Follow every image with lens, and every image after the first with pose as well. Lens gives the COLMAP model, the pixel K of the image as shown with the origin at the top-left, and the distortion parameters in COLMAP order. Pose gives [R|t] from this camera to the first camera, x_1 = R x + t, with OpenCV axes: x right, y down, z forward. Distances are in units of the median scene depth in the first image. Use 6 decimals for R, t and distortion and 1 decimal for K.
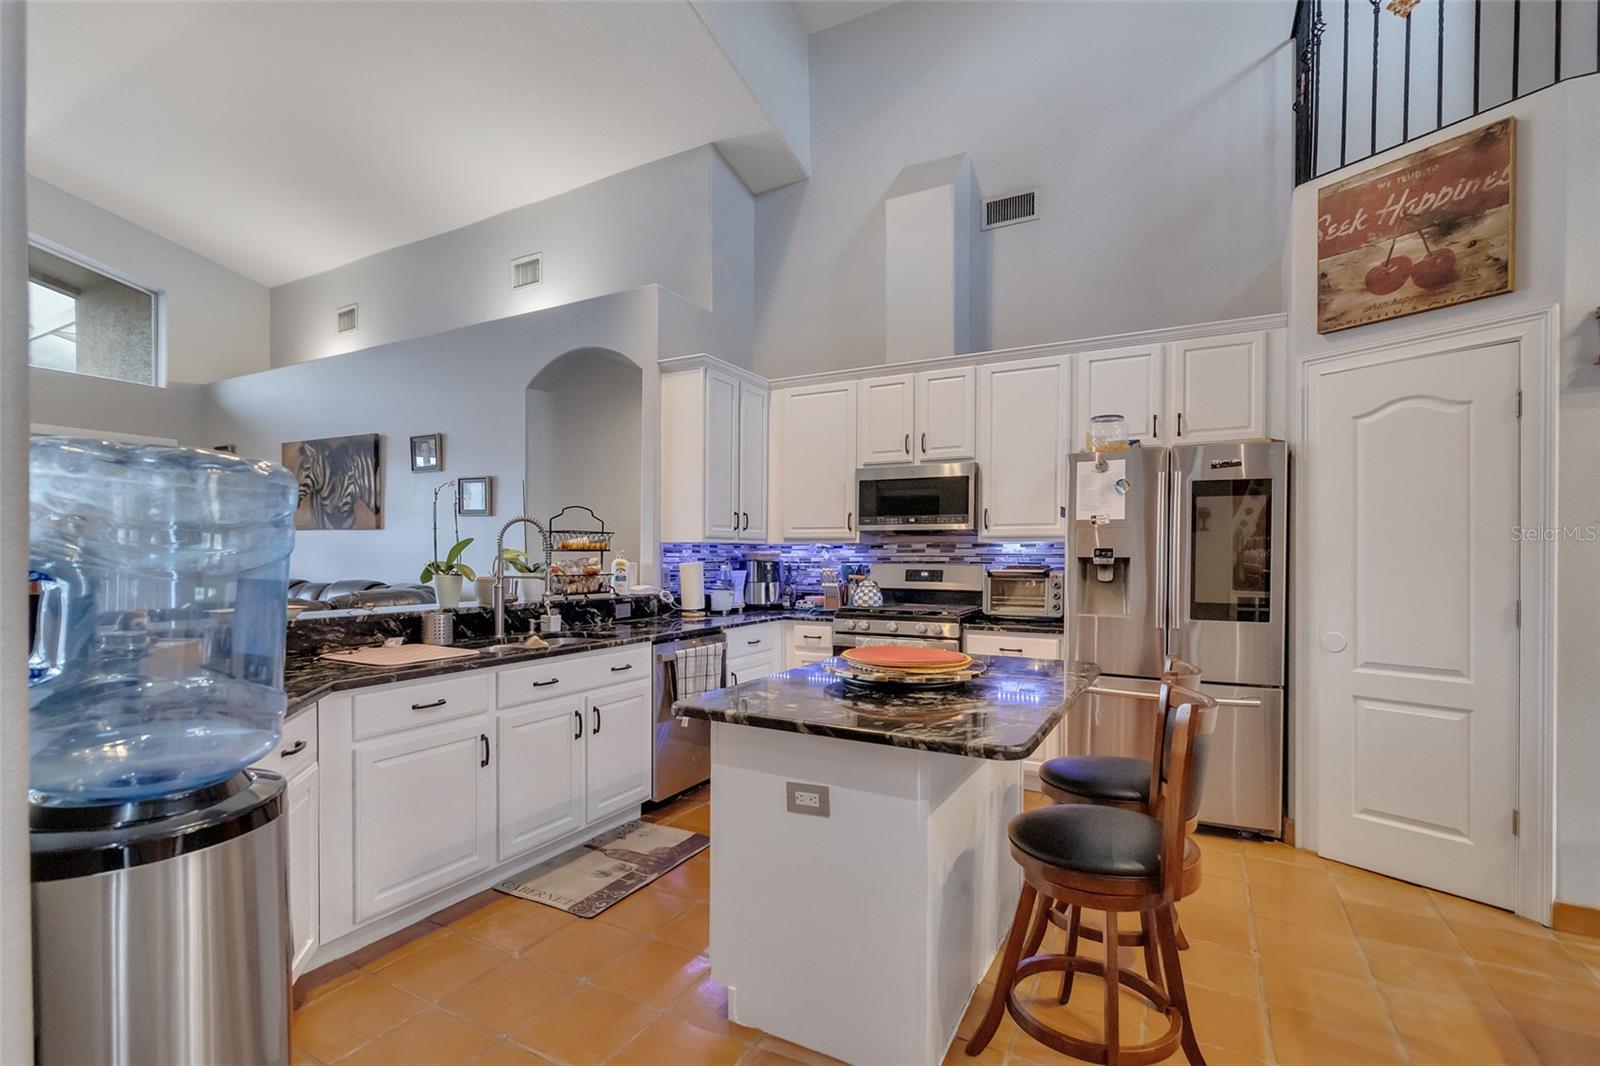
lens RADIAL K [[744.0, 0, 785.6], [0, 744.0, 553.0], [0, 0, 1]] dist [-0.003900, 0.000575]
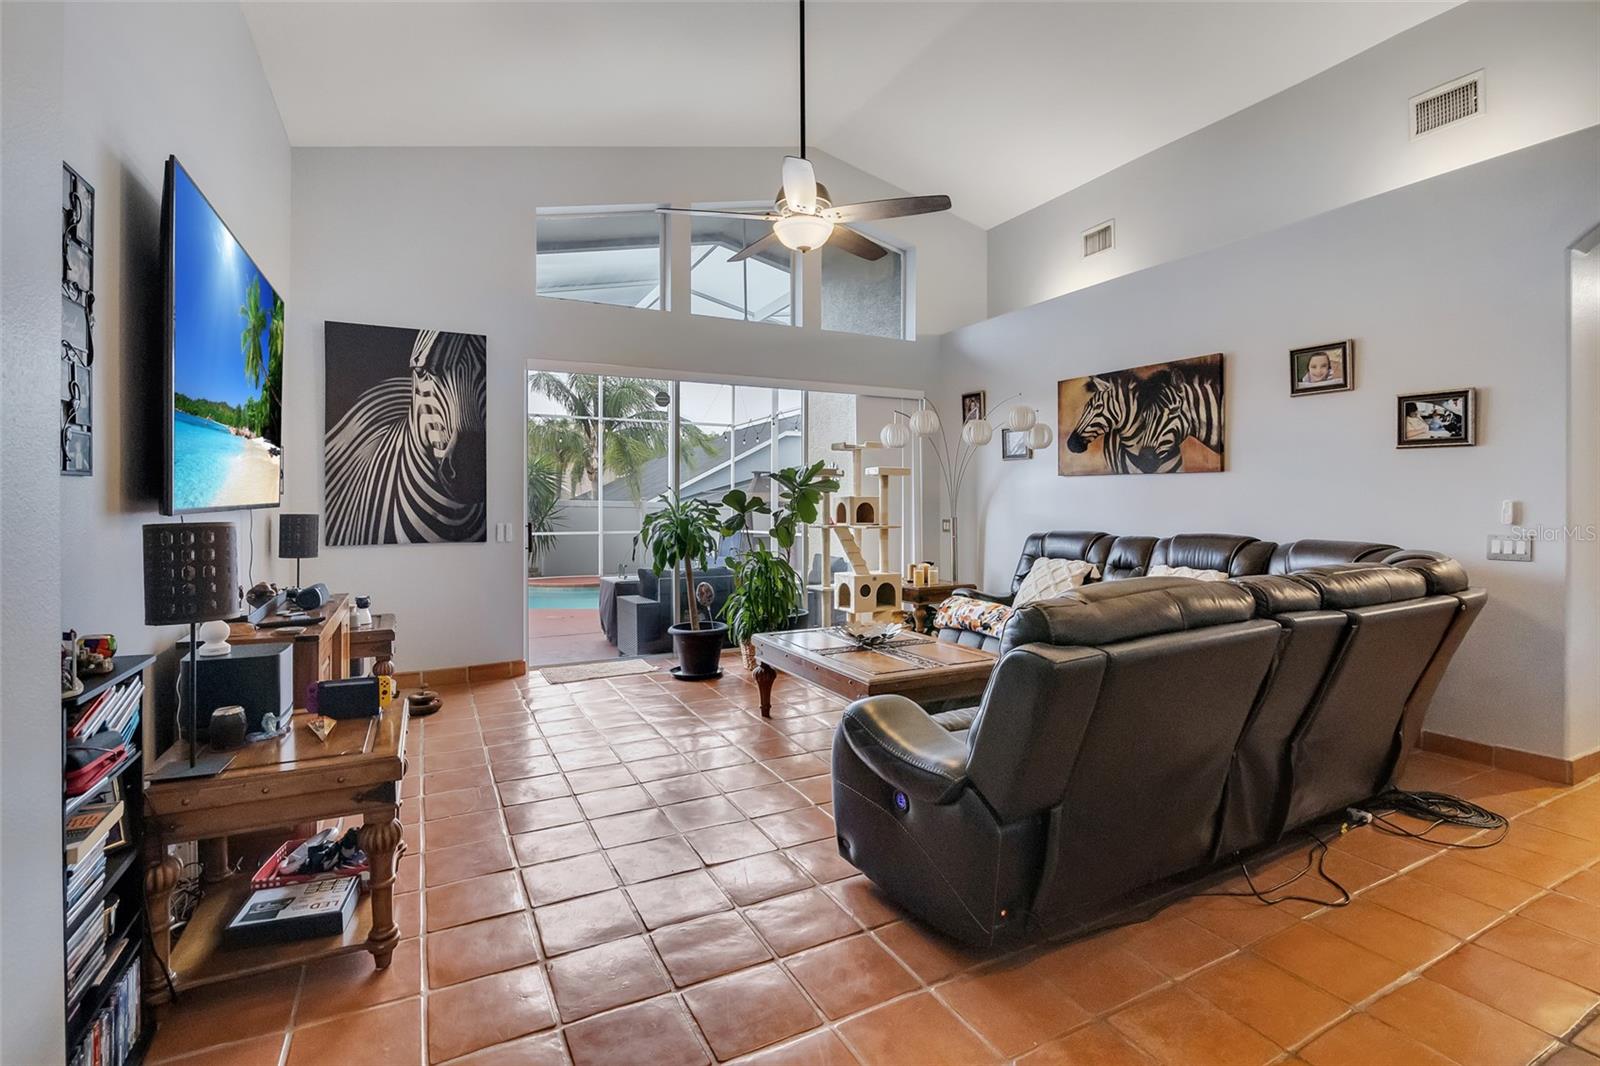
lens RADIAL K [[745.4, 0, 807.4], [0, 745.4, 505.6], [0, 0, 1]] dist [-0.013098, -0.000119]
pose [[0.838866, -0.005306, -0.544312, -0.572686], [0.007964, 0.999965, 0.002526, 0.000078], [0.544280, -0.006454, 0.838879, 0.080937]]
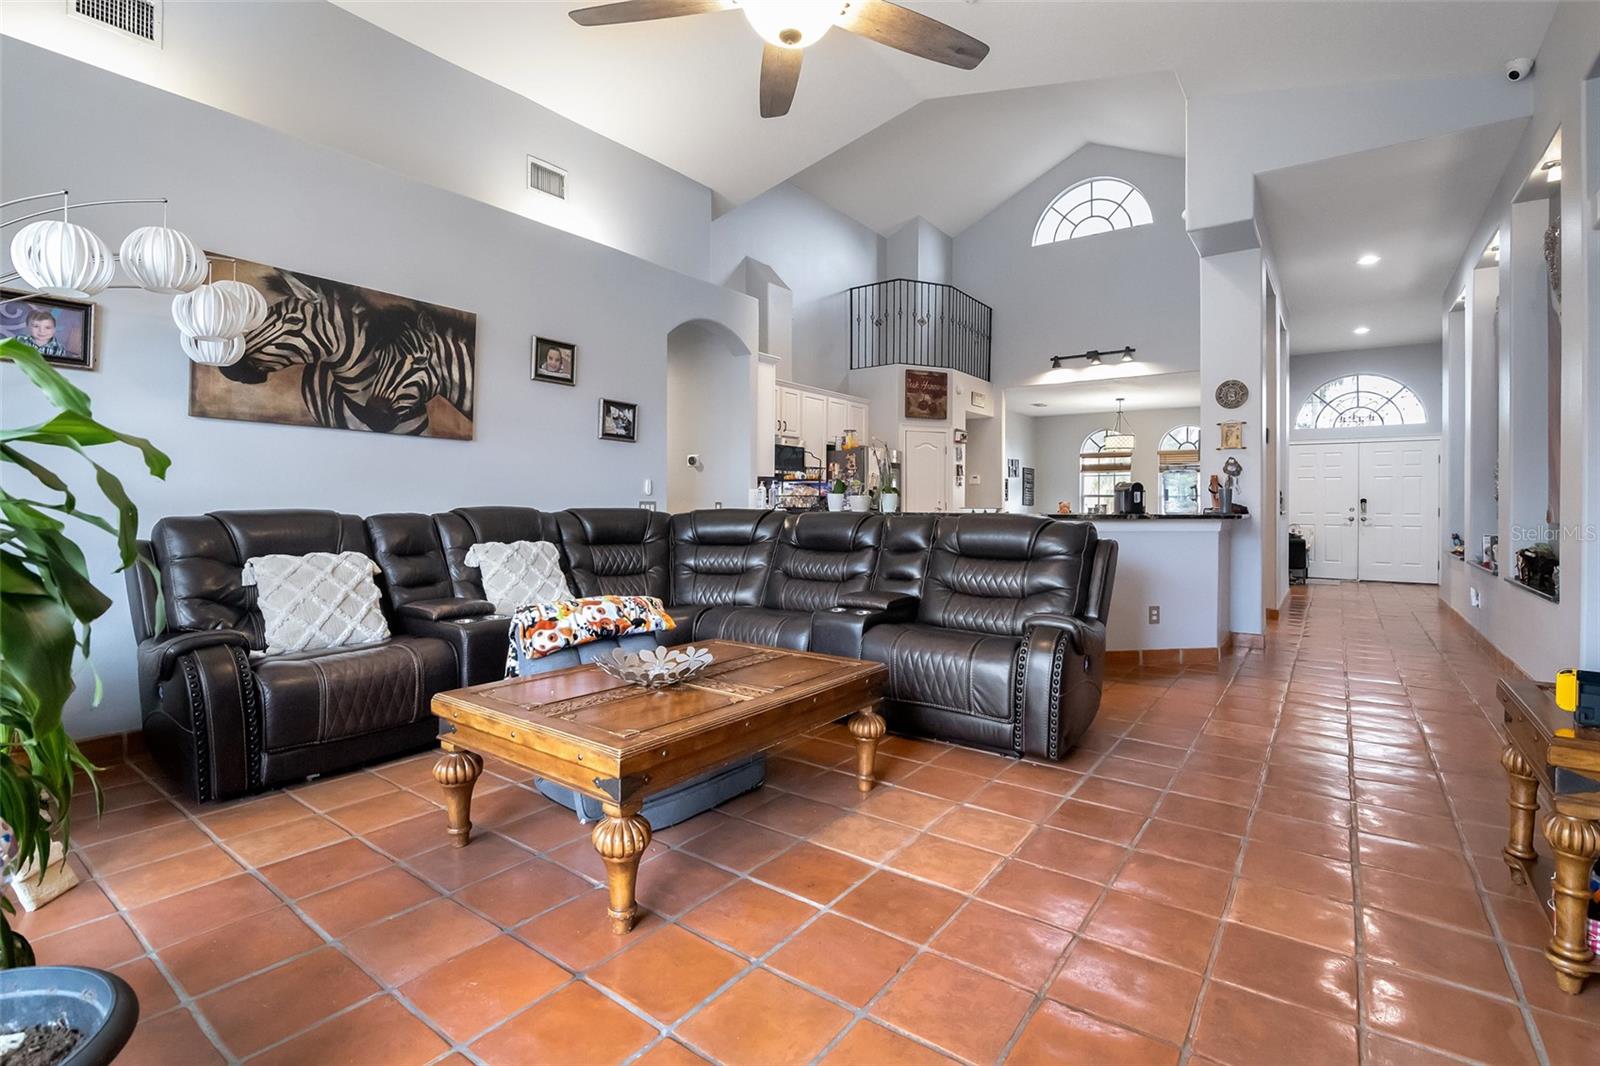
lens RADIAL K [[745.4, 0, 807.4], [0, 745.4, 505.6], [0, 0, 1]] dist [-0.013098, -0.000119]
pose [[0.102567, -0.007218, 0.994700, -1.495275], [-0.005901, 0.999952, 0.007865, 0.032036], [-0.994709, -0.006677, 0.102519, 0.679845]]
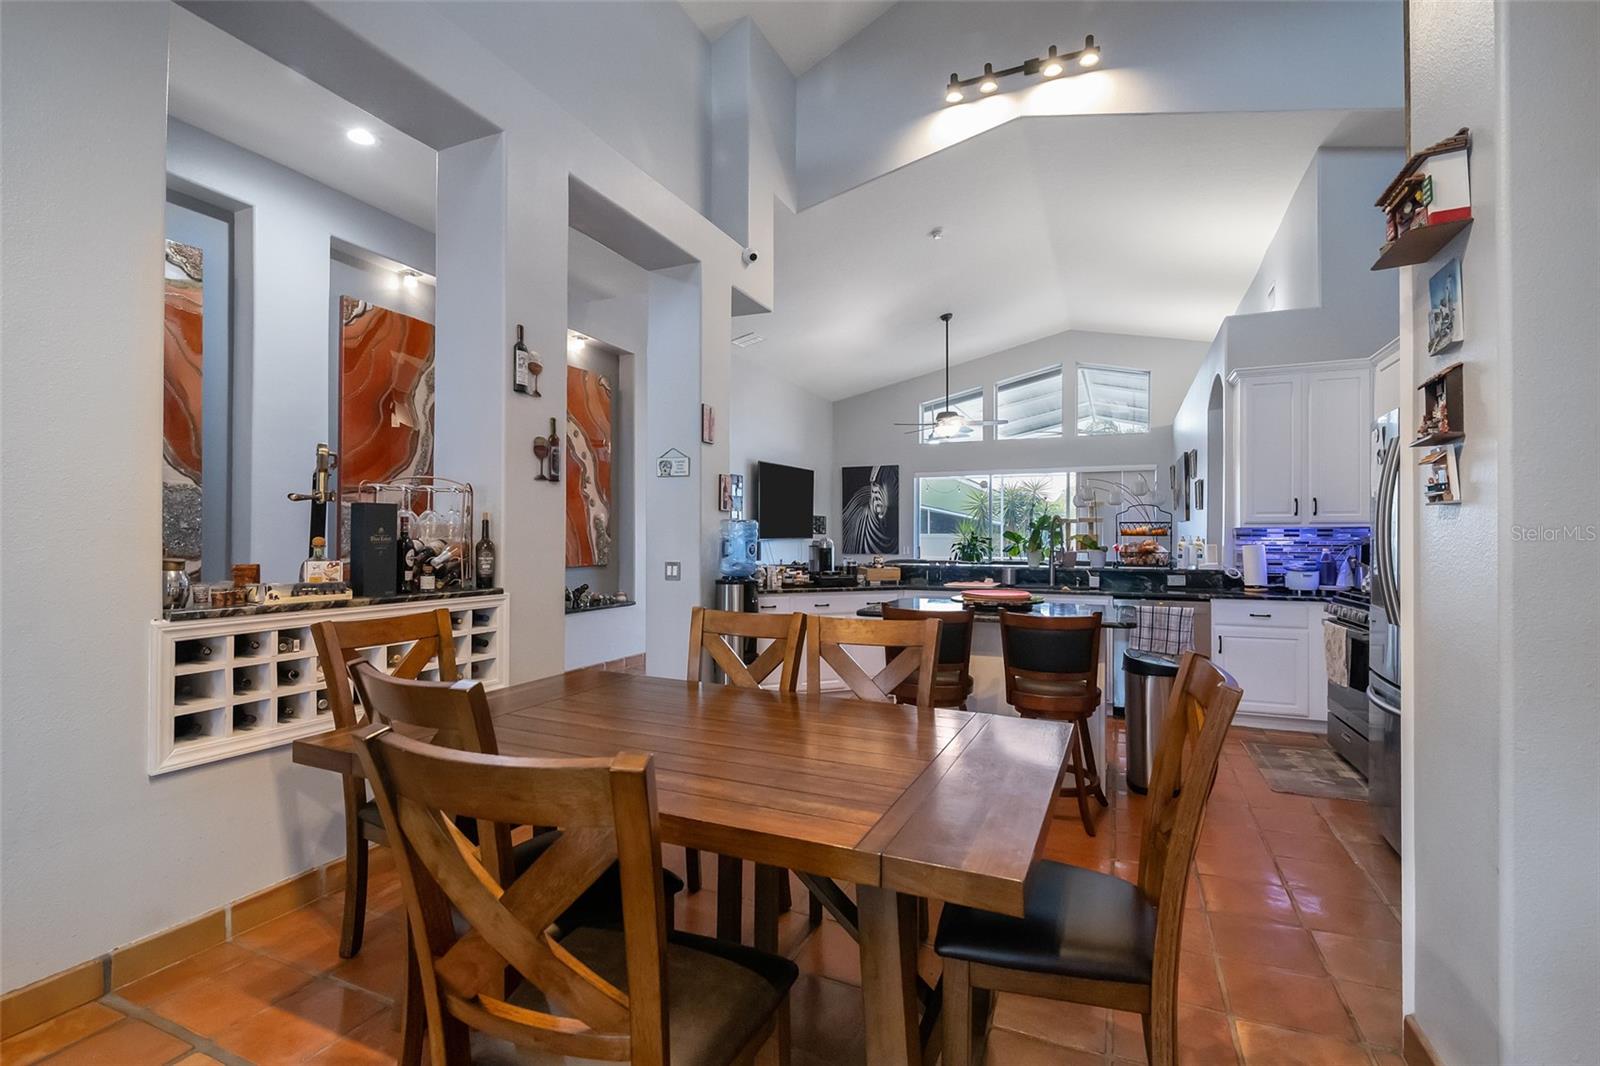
lens RADIAL K [[719.3, 0, 800.0], [0, 719.3, 533.0], [0, 0, 1]] dist [-0.001361, 0.000163]
pose [[0.095639, -0.009711, -0.995369, 0.847524], [0.000562, 0.999953, -0.009702, 0.004027], [0.995416, 0.000369, 0.095640, 0.174413]]
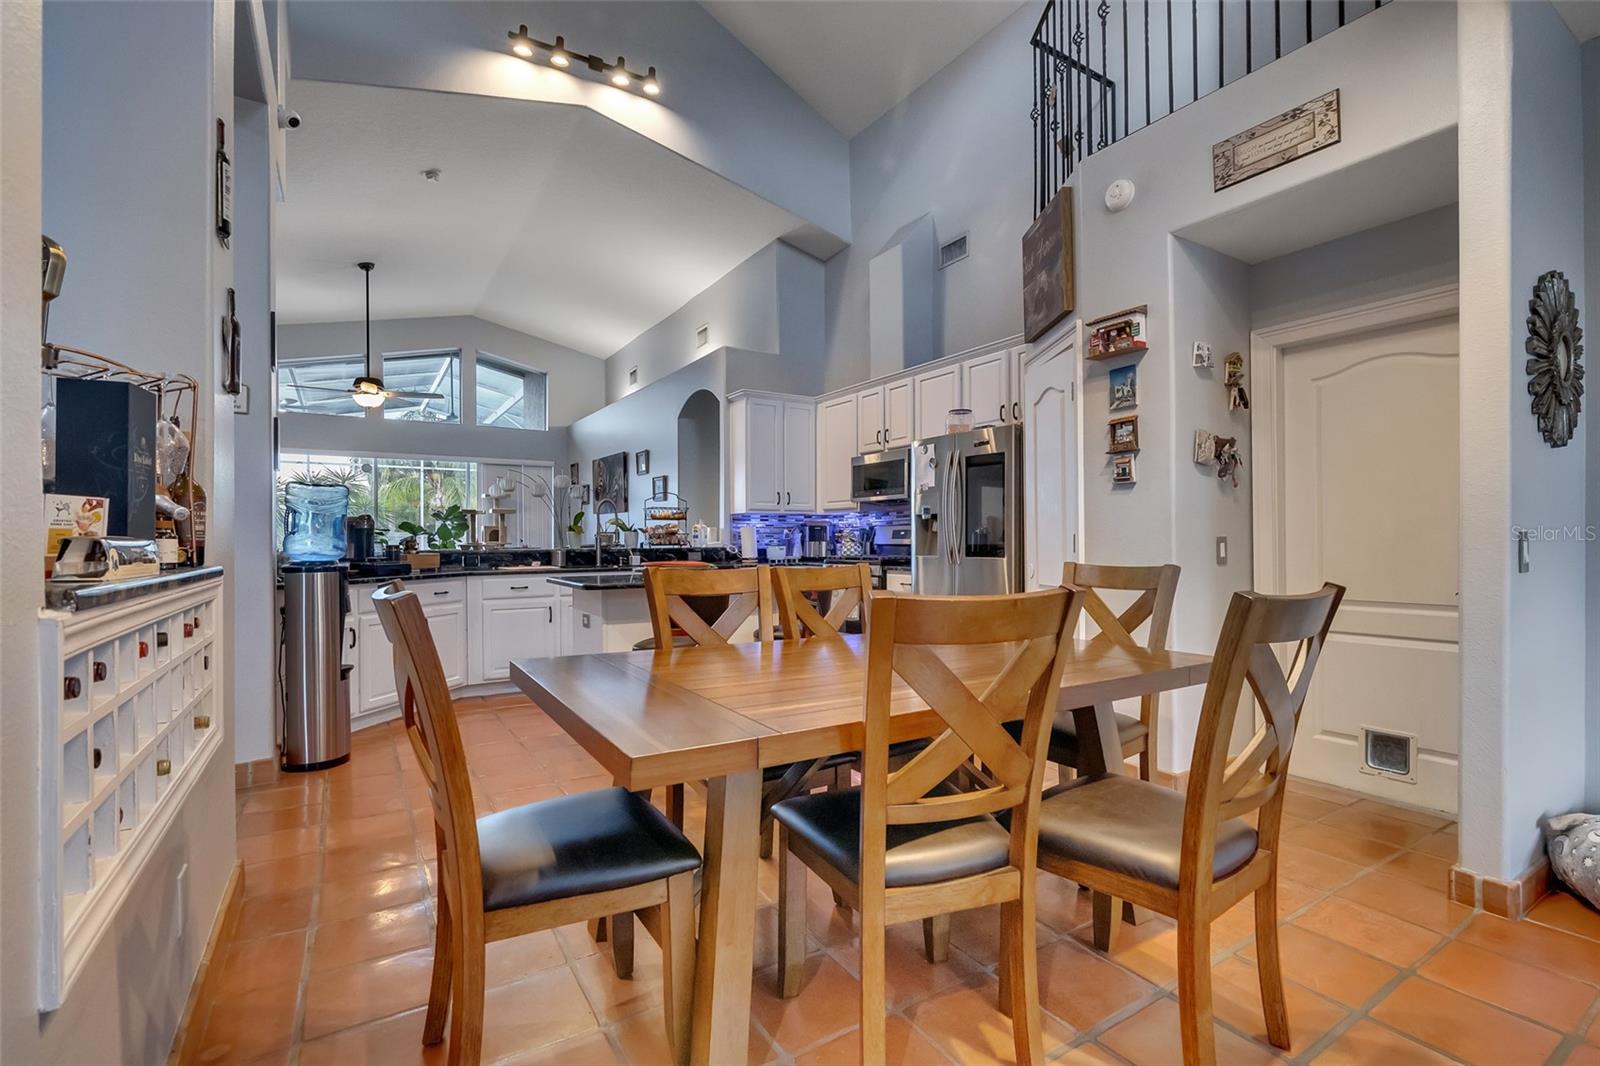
lens RADIAL K [[726.5, 0, 800.8], [0, 726.5, 540.4], [0, 0, 1]] dist [-0.017673, 0.001230]
pose [[0.878228, -0.006540, -0.478198, 0.616699], [0.008096, 0.999967, 0.001193, 0.036382], [0.478174, -0.004920, 0.878251, -0.220805]]
